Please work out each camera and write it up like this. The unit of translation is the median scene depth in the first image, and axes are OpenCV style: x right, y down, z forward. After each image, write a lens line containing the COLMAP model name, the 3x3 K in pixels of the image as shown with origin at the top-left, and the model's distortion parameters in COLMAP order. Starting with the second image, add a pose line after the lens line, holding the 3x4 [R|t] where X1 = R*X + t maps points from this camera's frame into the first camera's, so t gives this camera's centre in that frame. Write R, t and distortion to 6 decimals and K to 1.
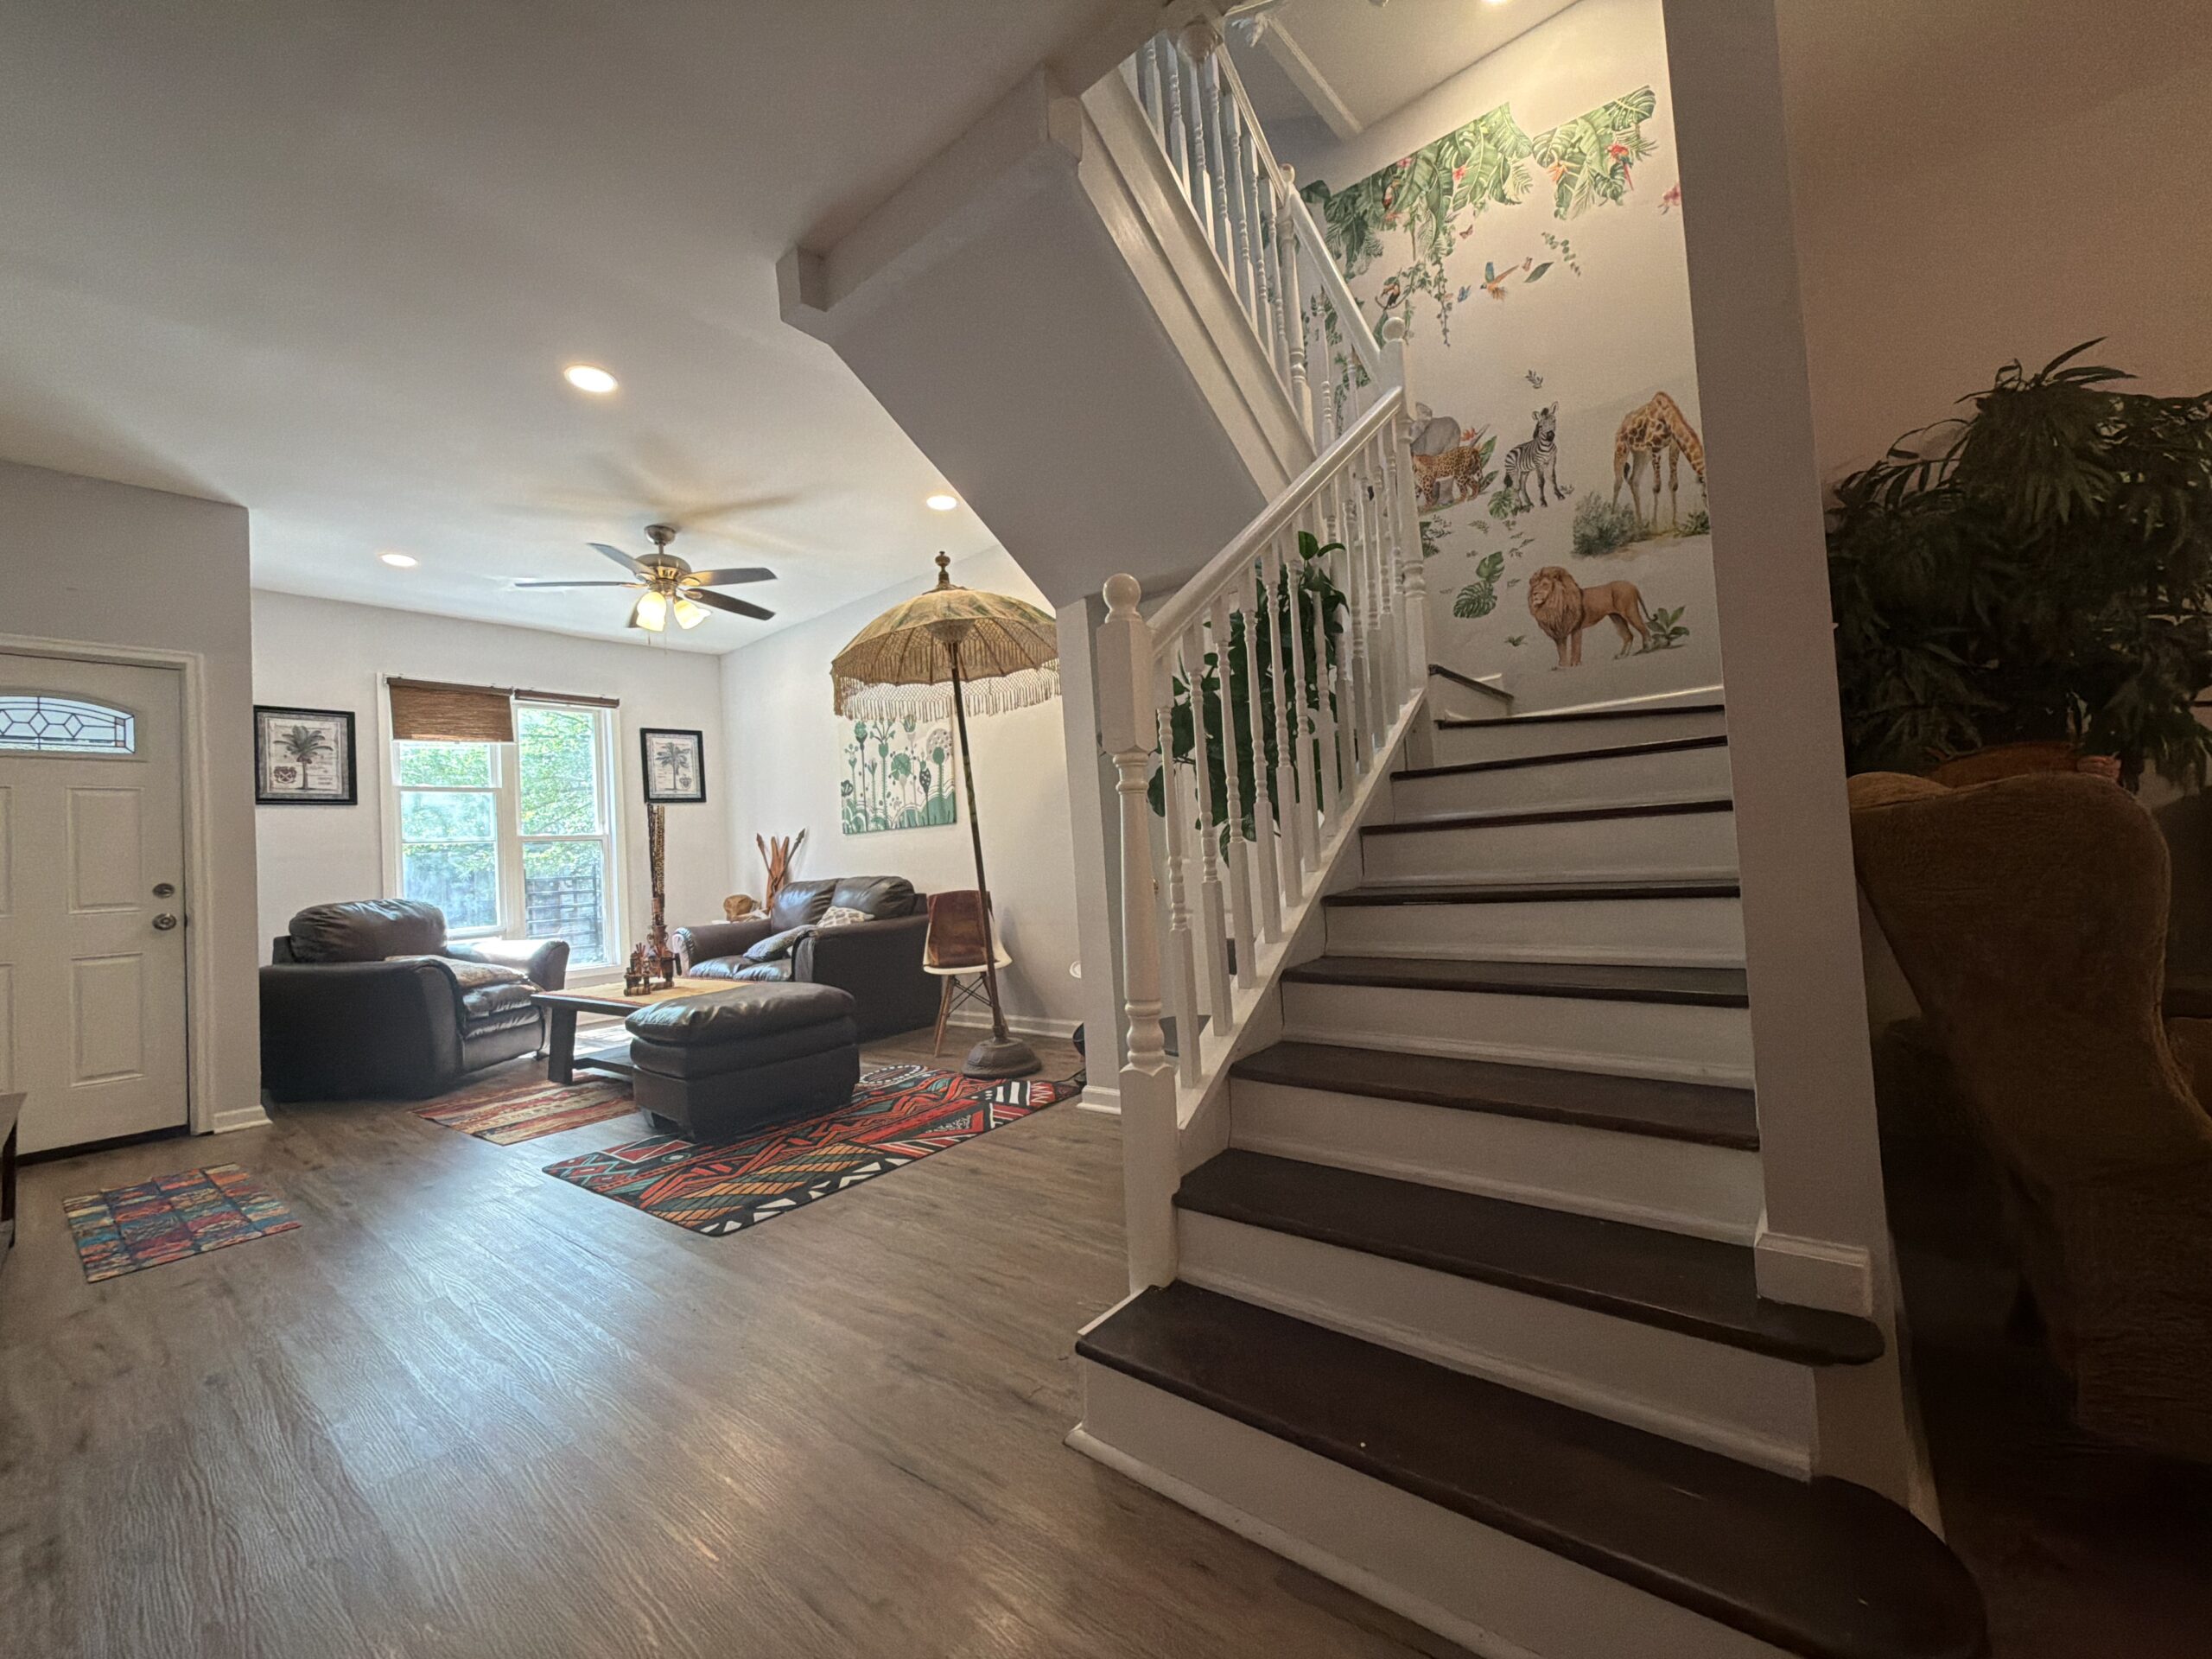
lens RADIAL K [[876.1, 0, 1105.5], [0, 876.1, 826.2], [0, 0, 1]] dist [-0.000707, -0.001490]
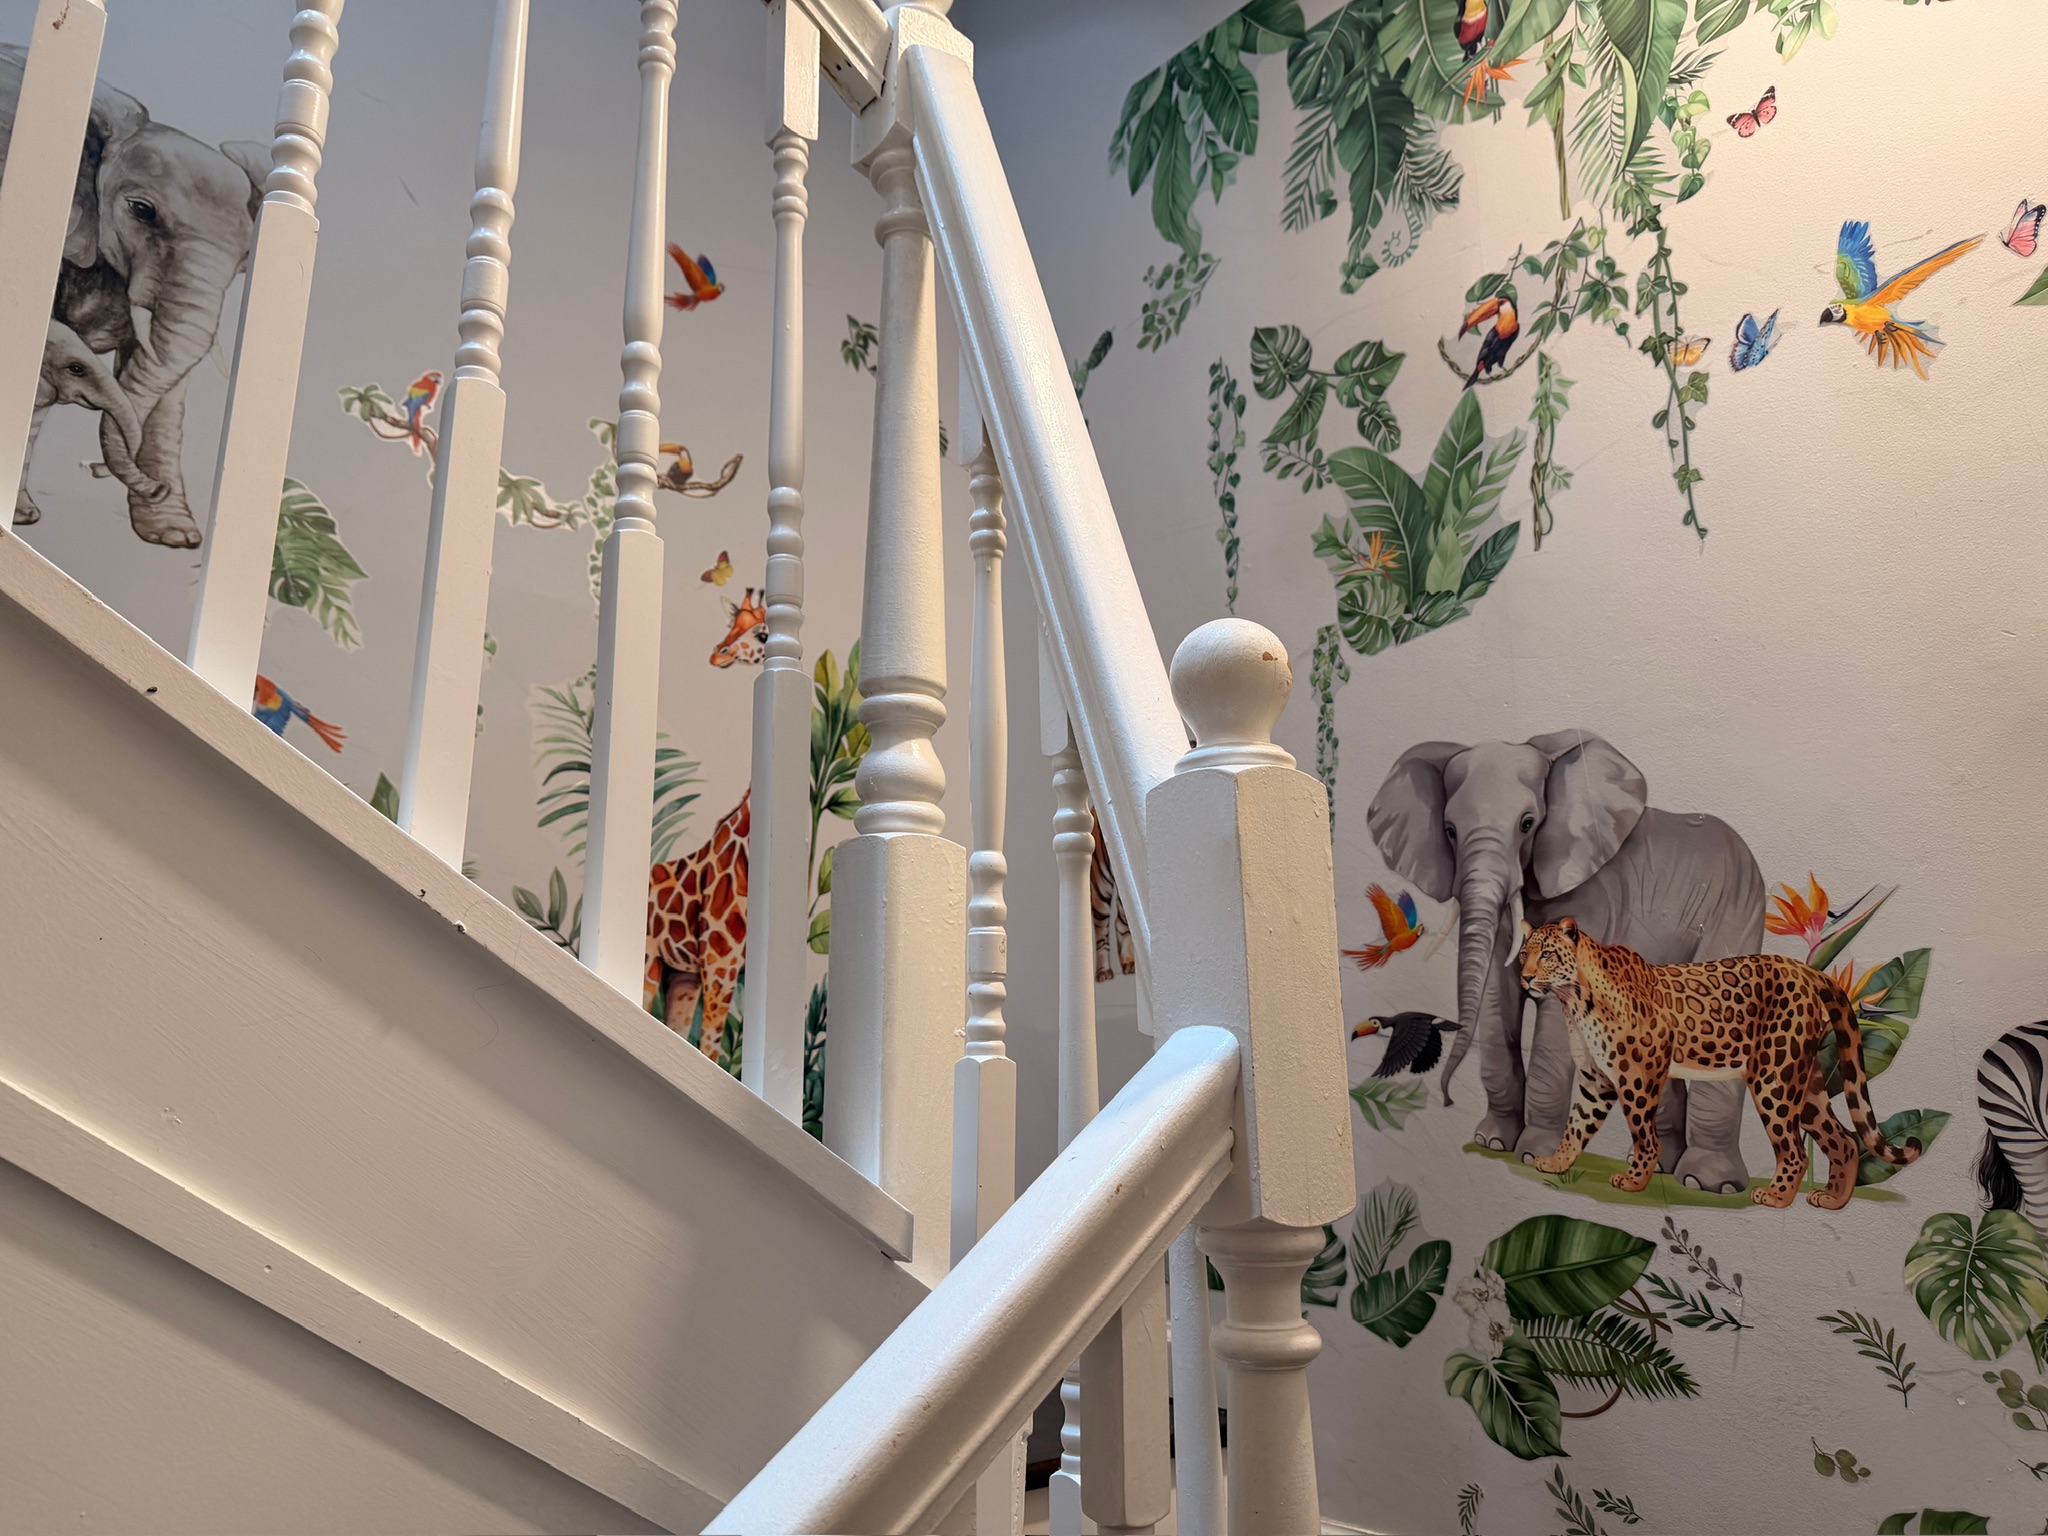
lens RADIAL K [[1428.7, 0, 1054.0], [0, 1428.7, 765.3], [0, 0, 1]] dist [0.071201, -0.085969]
pose [[0.983094, 0.007169, -0.182959, 0.264159], [-0.036992, 0.986405, -0.160117, -0.379308], [0.179323, 0.164178, 0.969994, 0.533334]]
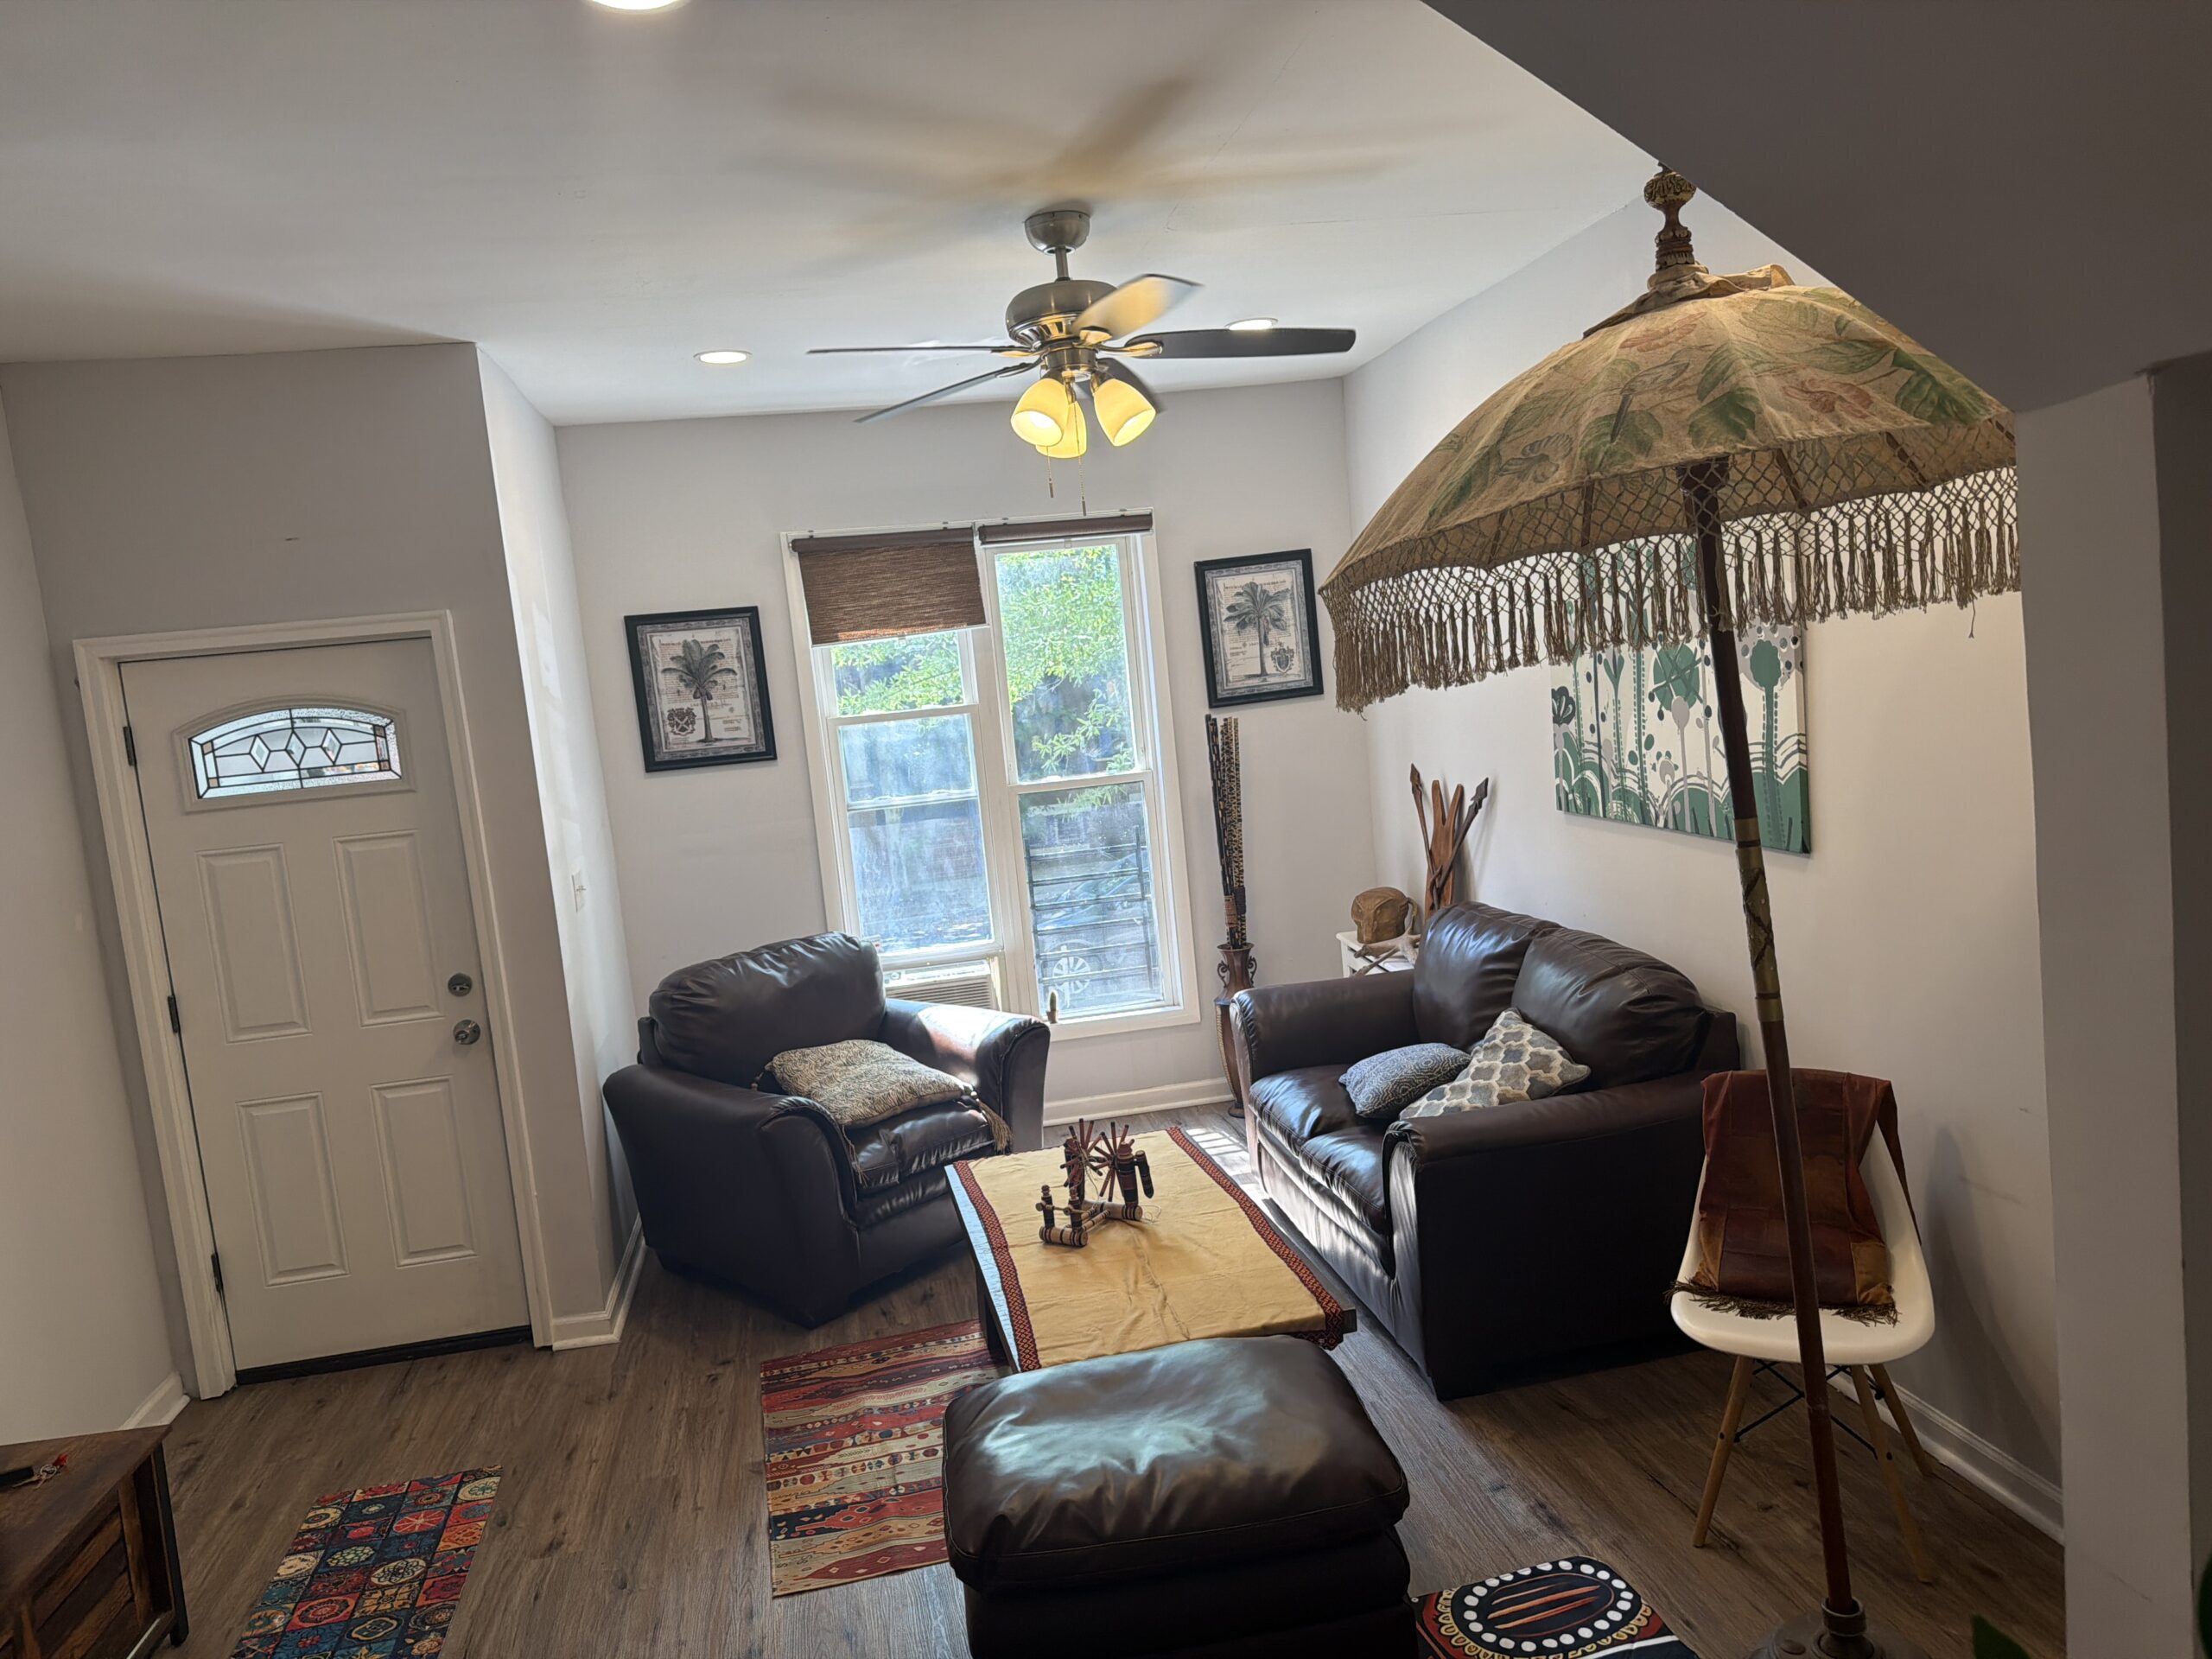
lens RADIAL K [[1543.1, 0, 1096.1], [0, 1543.1, 825.4], [0, 0, 1]] dist [0.071201, -0.085969]
pose [[0.763758, 0.054913, -0.643163, 0.028965], [0.071797, 0.982966, 0.169184, -0.209791], [0.641498, -0.175393, 0.746805, 0.460989]]
